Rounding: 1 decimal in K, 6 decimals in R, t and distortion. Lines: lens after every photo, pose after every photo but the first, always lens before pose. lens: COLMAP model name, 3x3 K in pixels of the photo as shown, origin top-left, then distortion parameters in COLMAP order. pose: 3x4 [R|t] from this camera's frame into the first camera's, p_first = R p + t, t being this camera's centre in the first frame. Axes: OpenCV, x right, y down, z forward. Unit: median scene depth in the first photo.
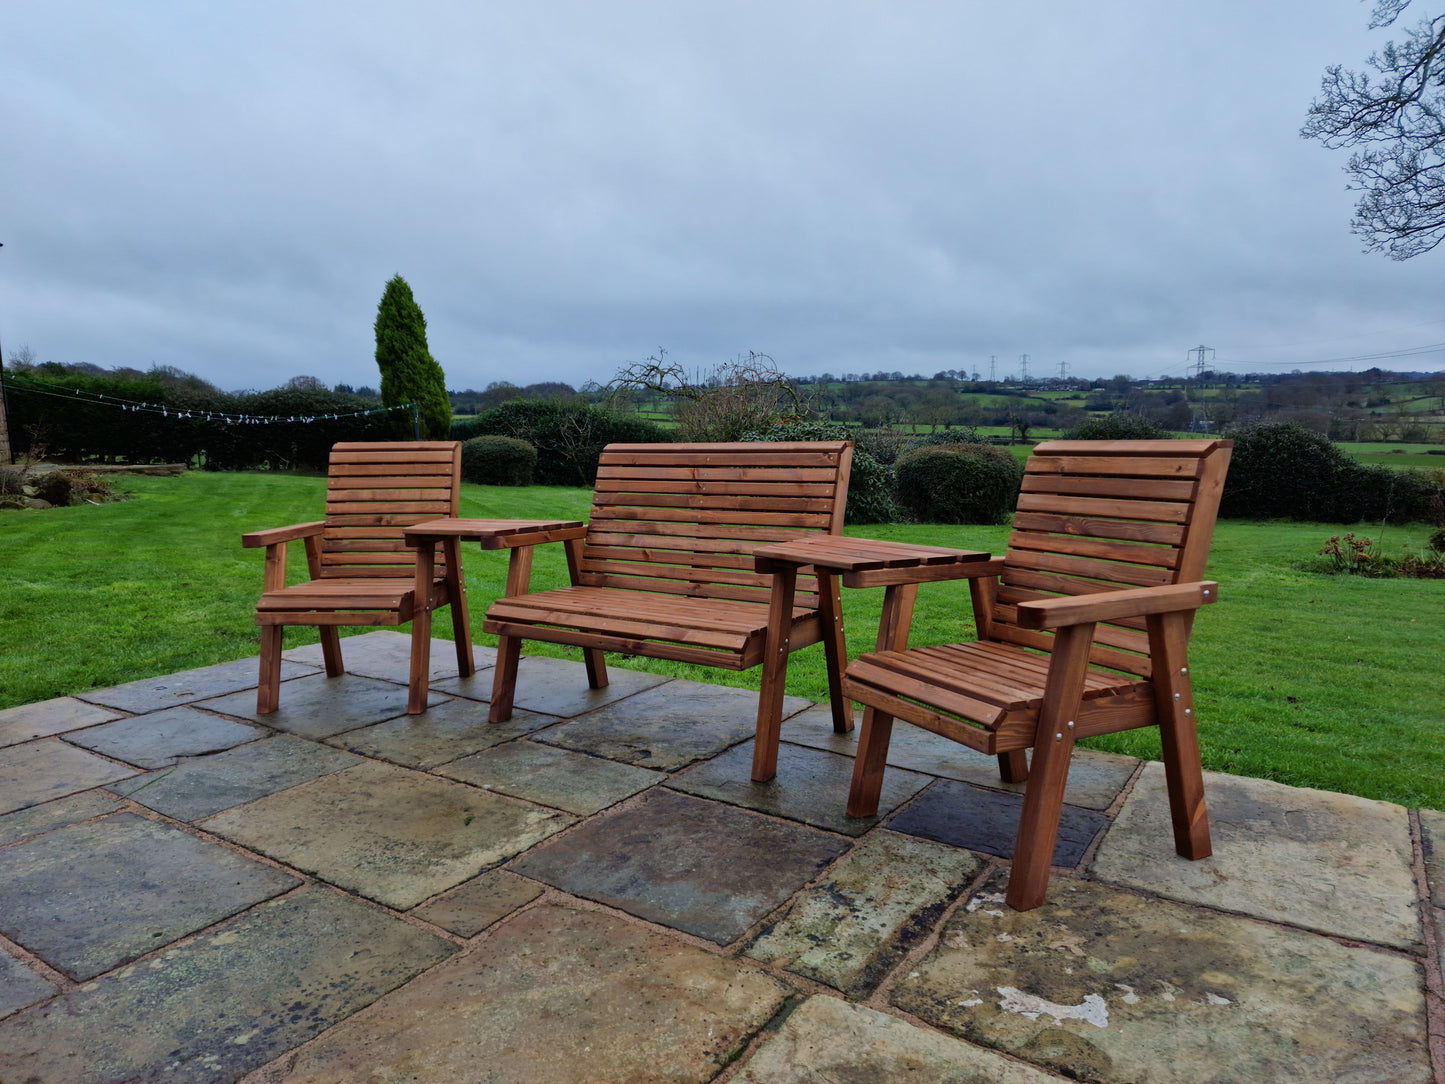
lens RADIAL K [[960.9, 0, 697.7], [0, 960.9, 529.1], [0, 0, 1]] dist [0.093187, -0.080492]
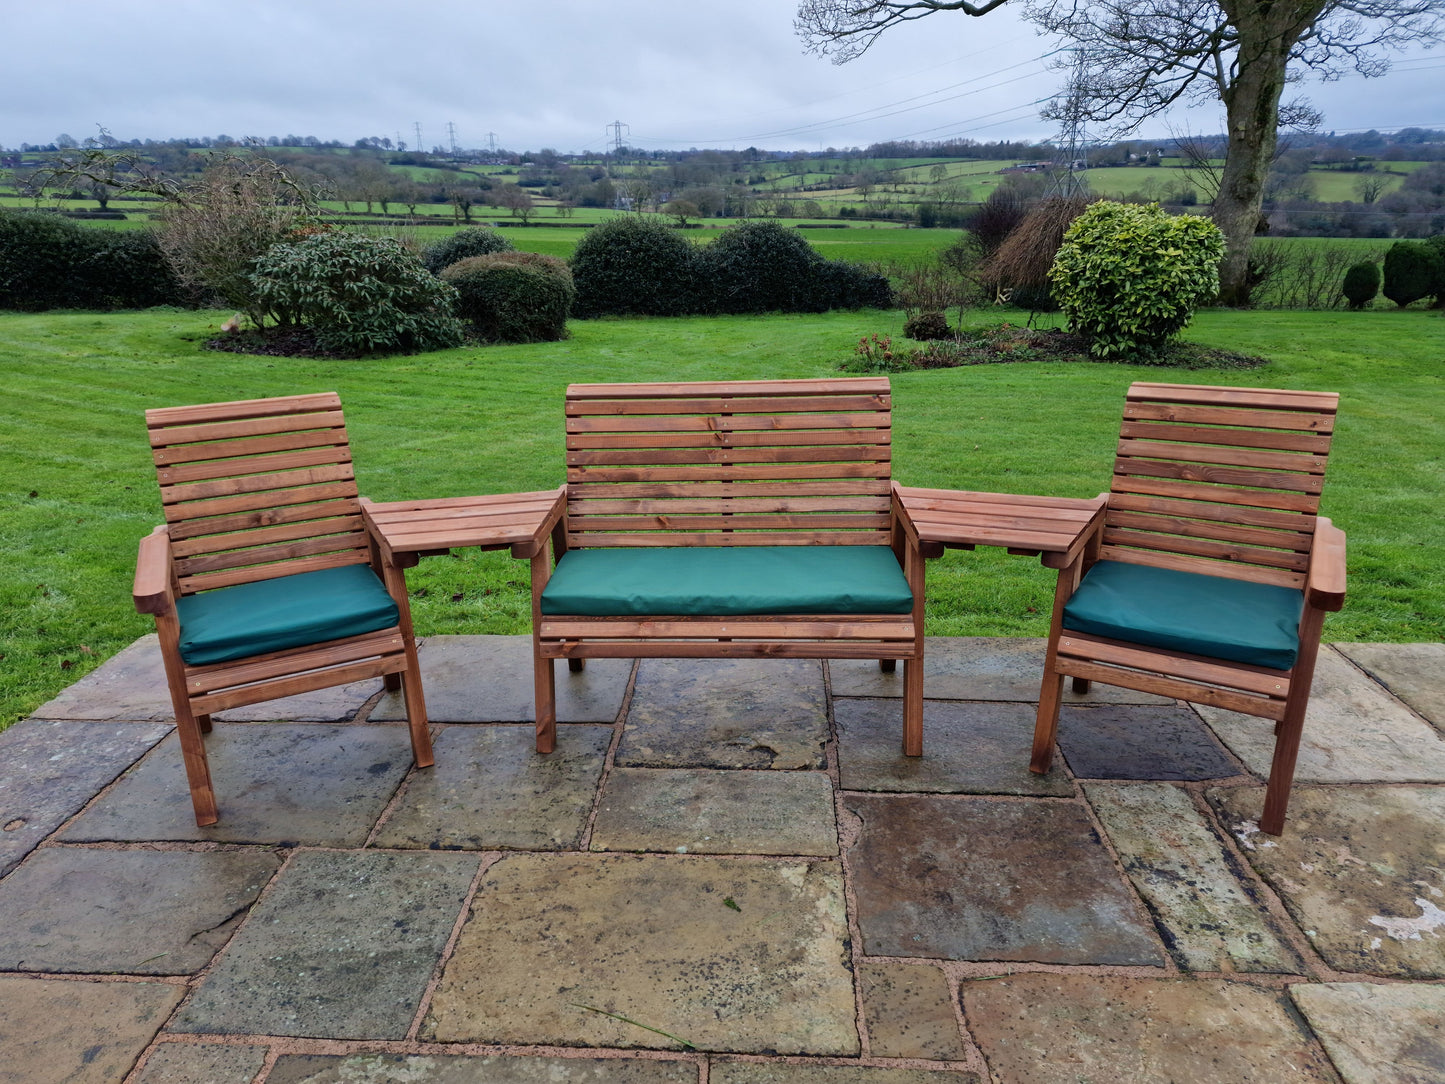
lens RADIAL K [[975.9, 0, 696.4], [0, 975.9, 546.5], [0, 0, 1]] dist [0.084904, -0.074259]
pose [[0.856321, -0.179338, 0.484305, -0.722856], [0.065131, 0.967785, 0.243210, -0.258807], [-0.512320, -0.176723, 0.840415, 0.378203]]
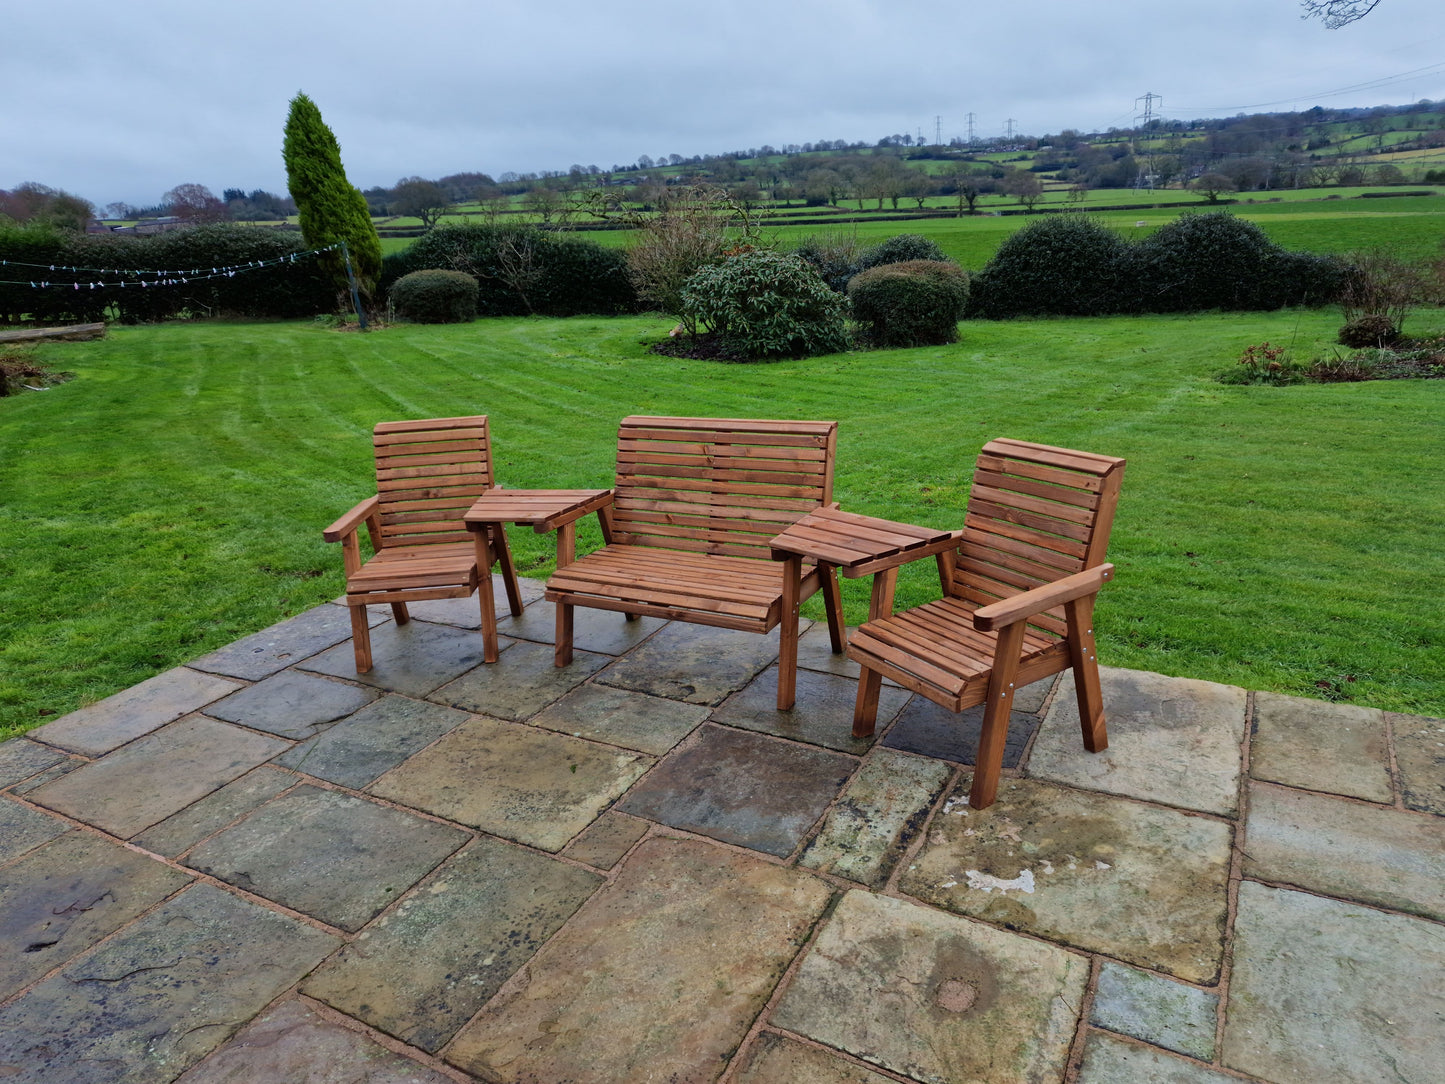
lens RADIAL K [[969.3, 0, 726.7], [0, 969.3, 533.8], [0, 0, 1]] dist [0.083361, -0.072504]
pose [[0.994062, -0.085508, 0.067304, -0.102114], [0.069504, 0.974811, 0.211925, -0.323619], [-0.083730, -0.205988, 0.974966, -0.293596]]
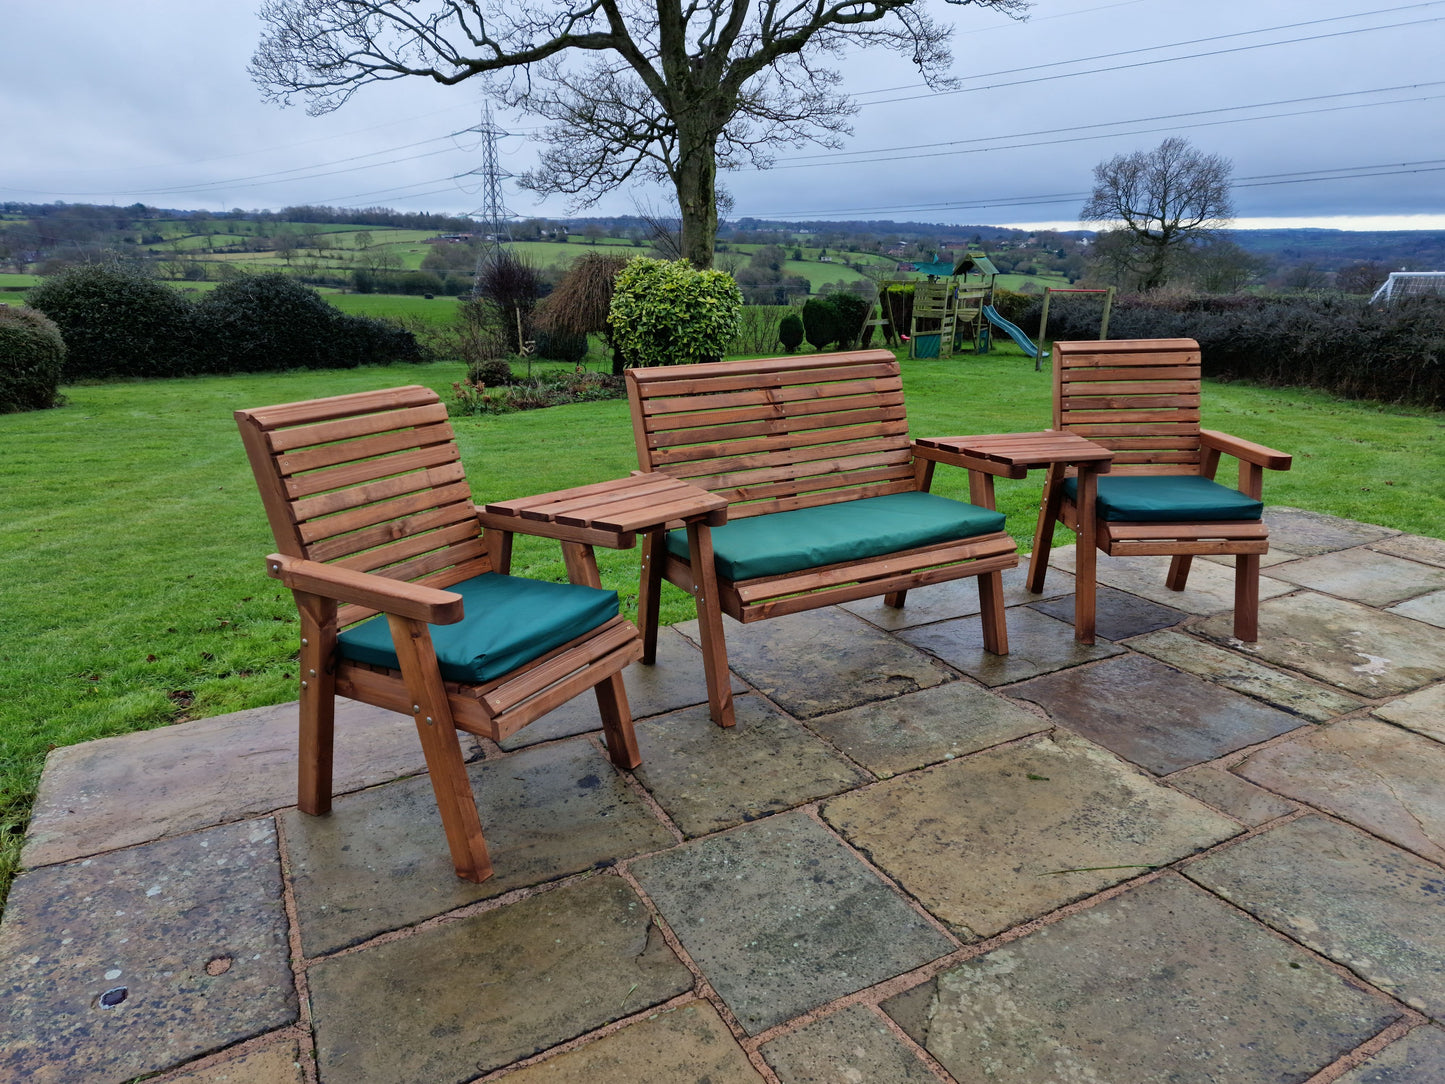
lens RADIAL K [[966.9, 0, 717.6], [0, 966.9, 549.1], [0, 0, 1]] dist [0.093980, -0.086907]
pose [[0.454203, -0.249308, 0.855304, -1.341874], [0.095409, 0.968138, 0.231531, -0.211959], [-0.885775, -0.023558, 0.463517, 0.949950]]
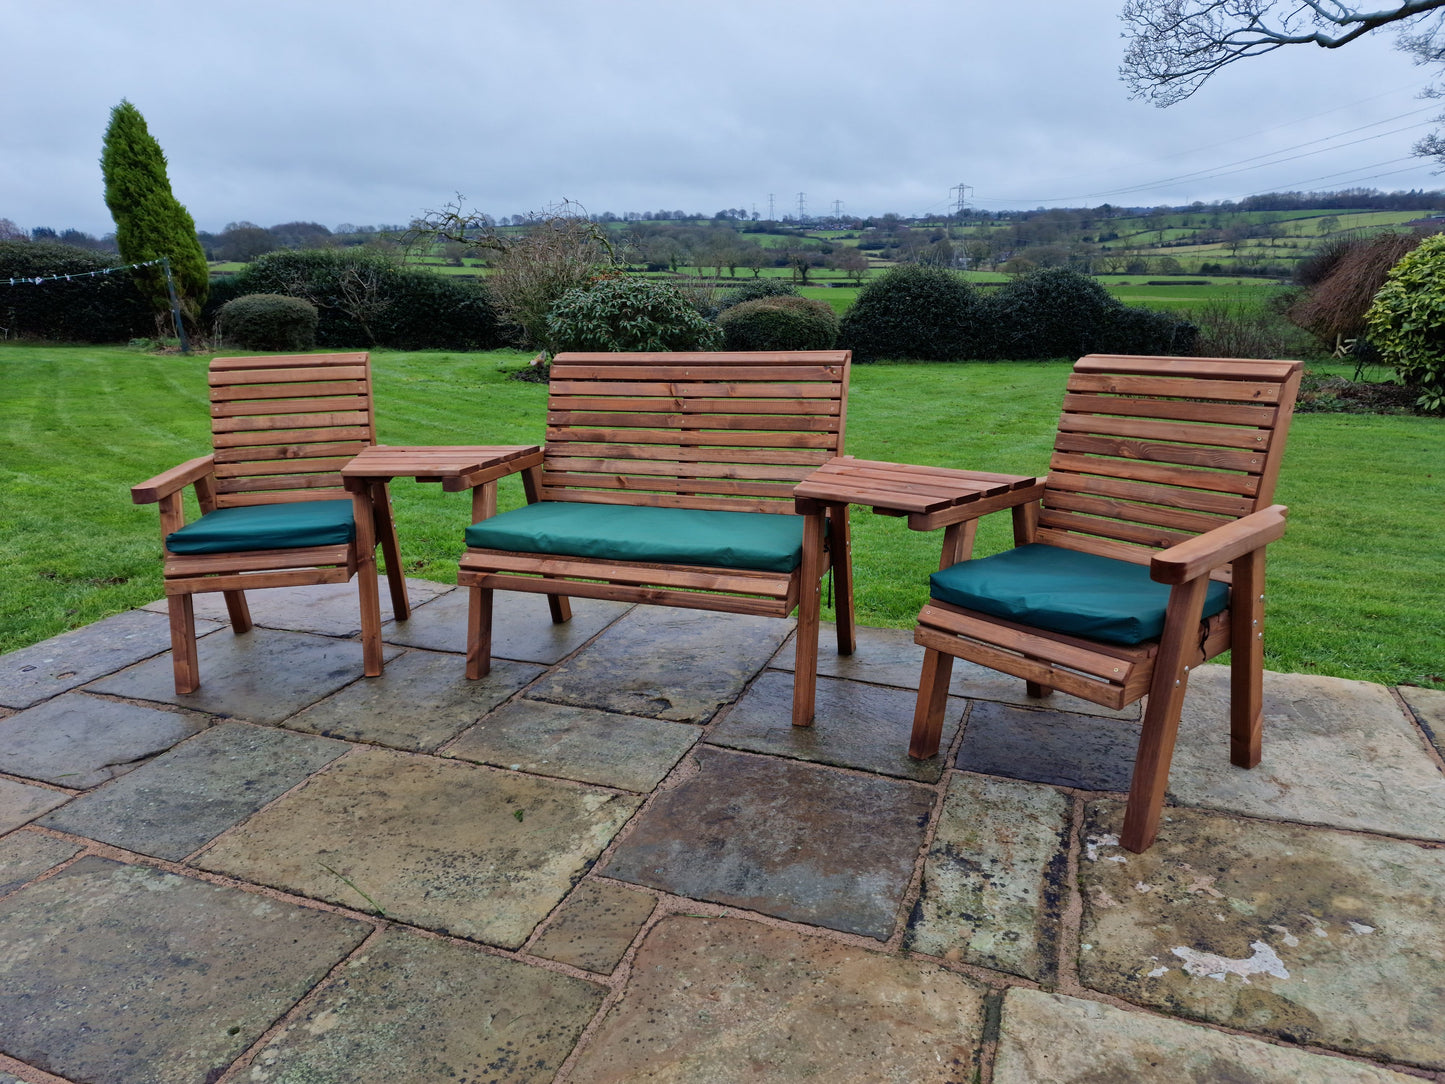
lens RADIAL K [[965.4, 0, 701.2], [0, 965.4, 526.2], [0, 0, 1]] dist [0.085144, -0.075822]
pose [[0.975430, -0.074312, 0.207398, -0.272519], [0.042183, 0.986975, 0.155248, -0.110176], [-0.216233, -0.142685, 0.965859, 0.149930]]
